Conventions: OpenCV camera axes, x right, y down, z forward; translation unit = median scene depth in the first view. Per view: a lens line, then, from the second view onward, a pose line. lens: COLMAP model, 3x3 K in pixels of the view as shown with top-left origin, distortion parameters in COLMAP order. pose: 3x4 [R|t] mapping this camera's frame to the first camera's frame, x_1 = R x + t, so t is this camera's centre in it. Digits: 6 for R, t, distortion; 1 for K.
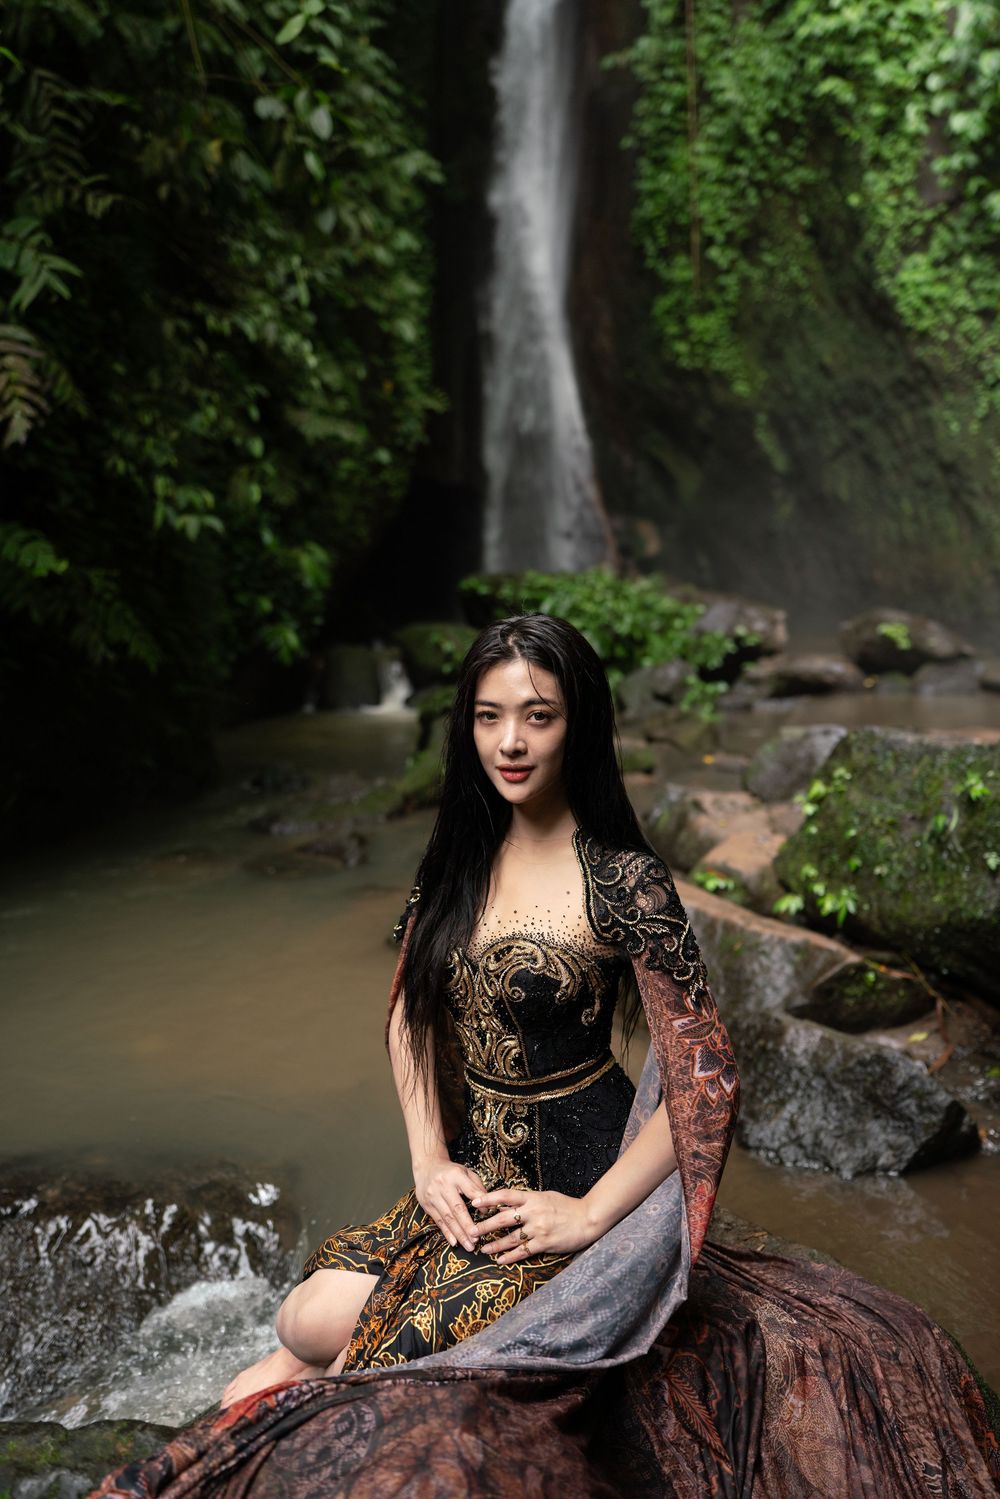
lens RADIAL K [[1296.3, 0, 500.0], [0, 1296.3, 749.5], [0, 0, 1]] dist [0.004686, 0.021110]
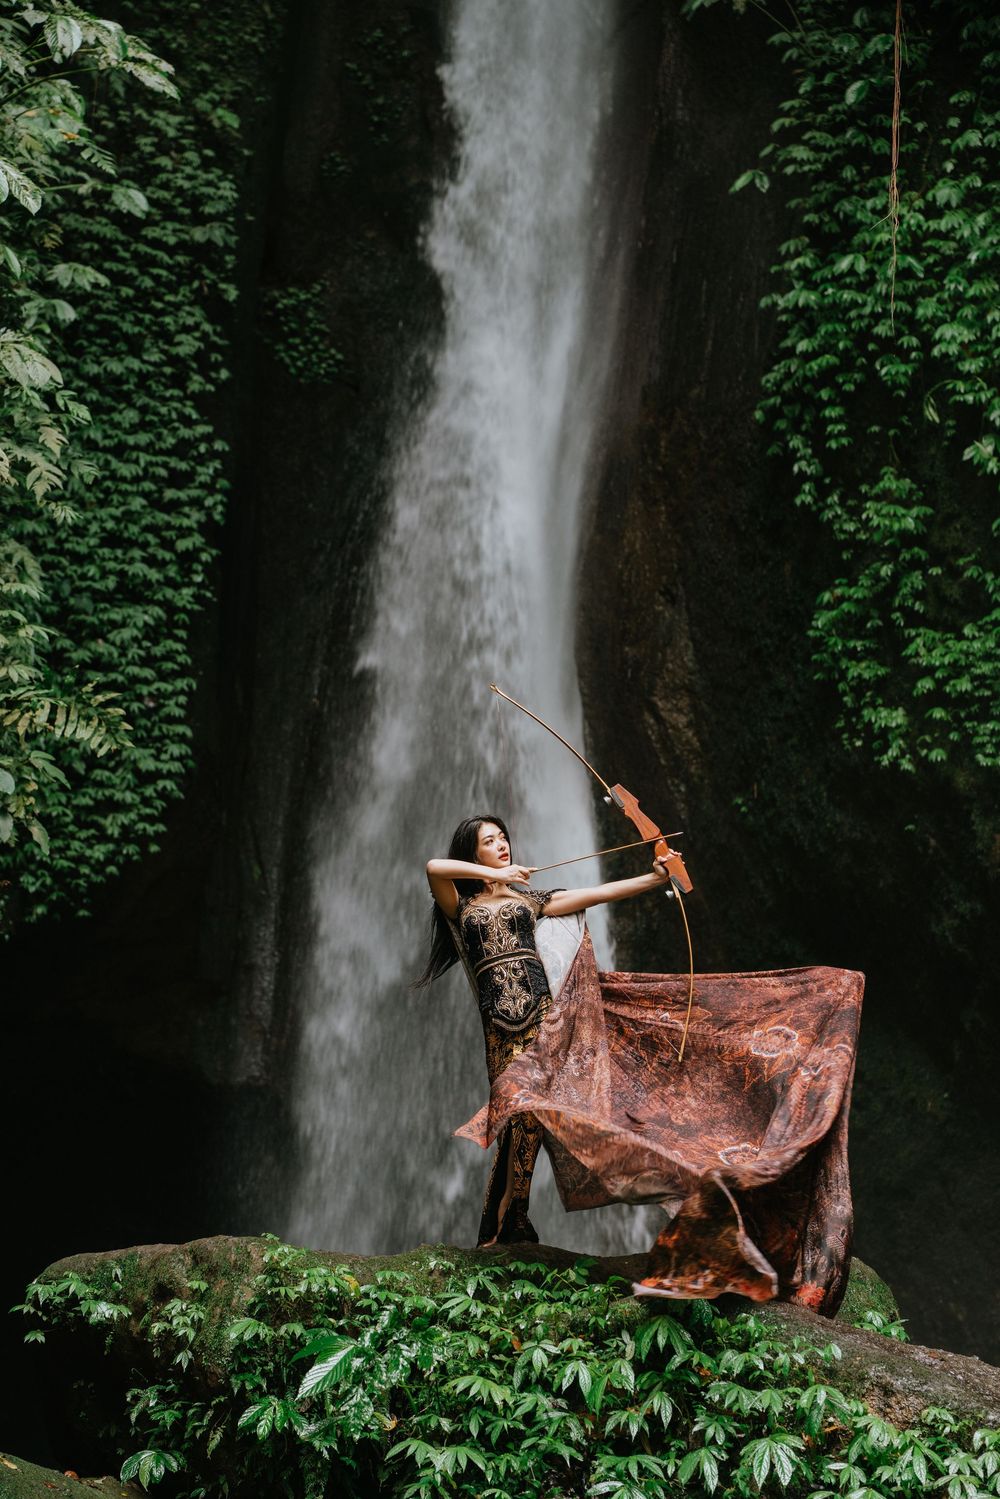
lens RADIAL K [[2887.9, 0, 503.0], [0, 2887.9, 787.3], [0, 0, 1]] dist [0.014807, -0.358132]
pose [[0.998184, 0.060187, -0.002637, 0.046642], [-0.057494, 0.938607, -0.340163, -0.023402], [-0.017999, 0.339697, 0.940363, 0.322977]]
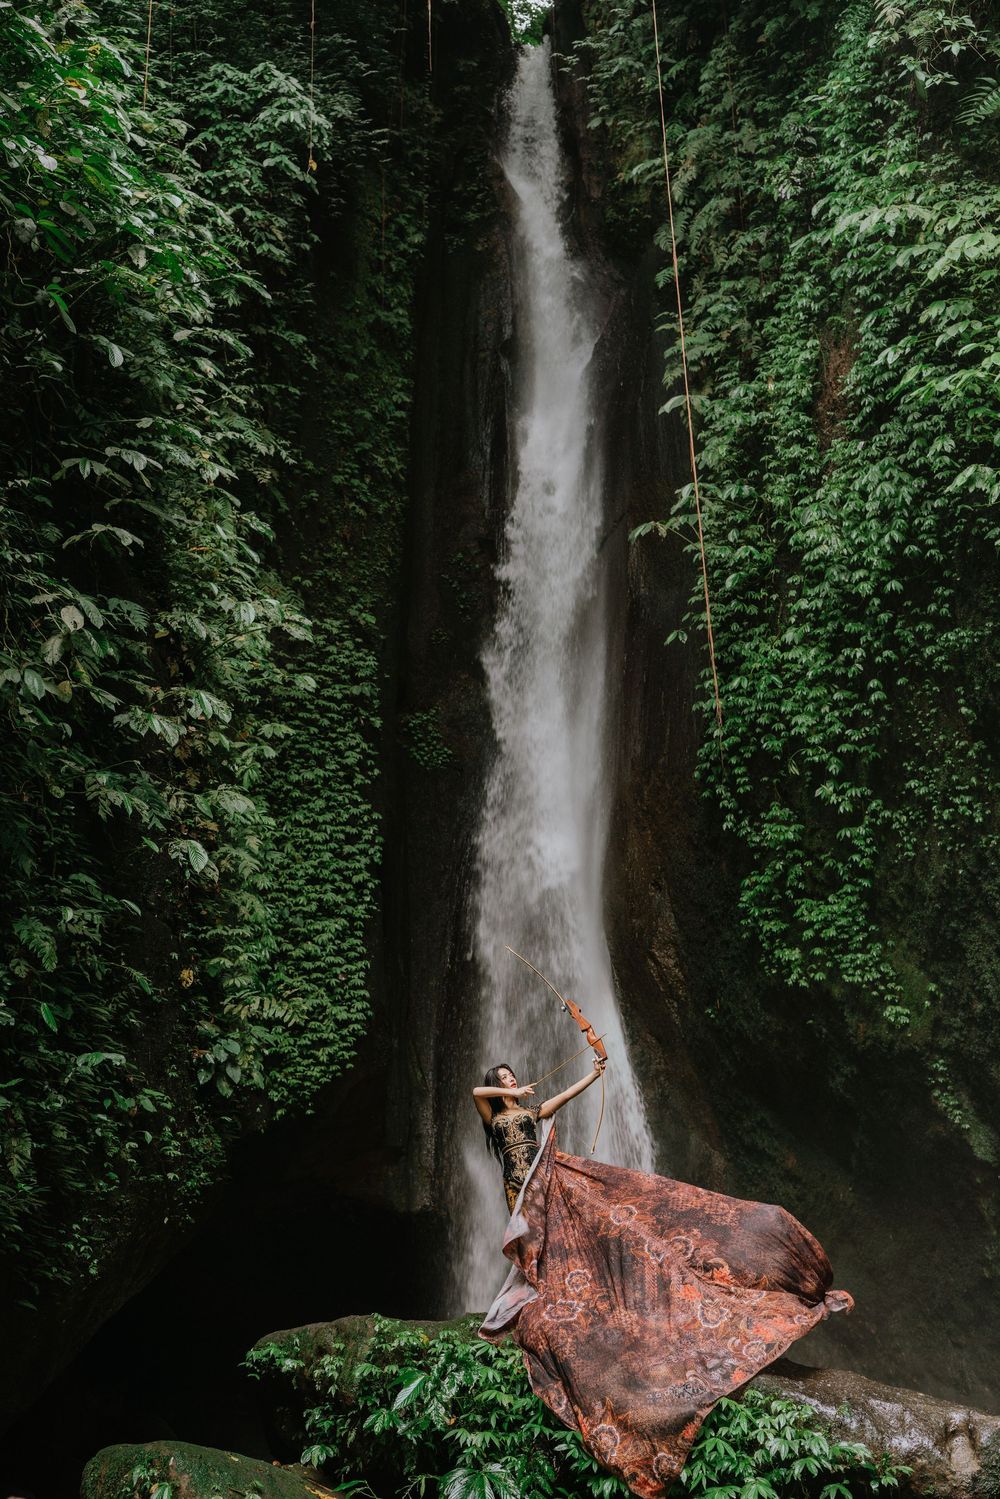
lens RADIAL K [[1892.3, 0, 500.0], [0, 1892.3, 749.5], [0, 0, 1]] dist [-0.006516, -0.070708]
pose [[0.997751, -0.023395, -0.062810, 0.080235], [-0.007771, 0.890410, -0.455093, -0.012557], [0.066574, 0.454557, 0.888226, 0.251056]]
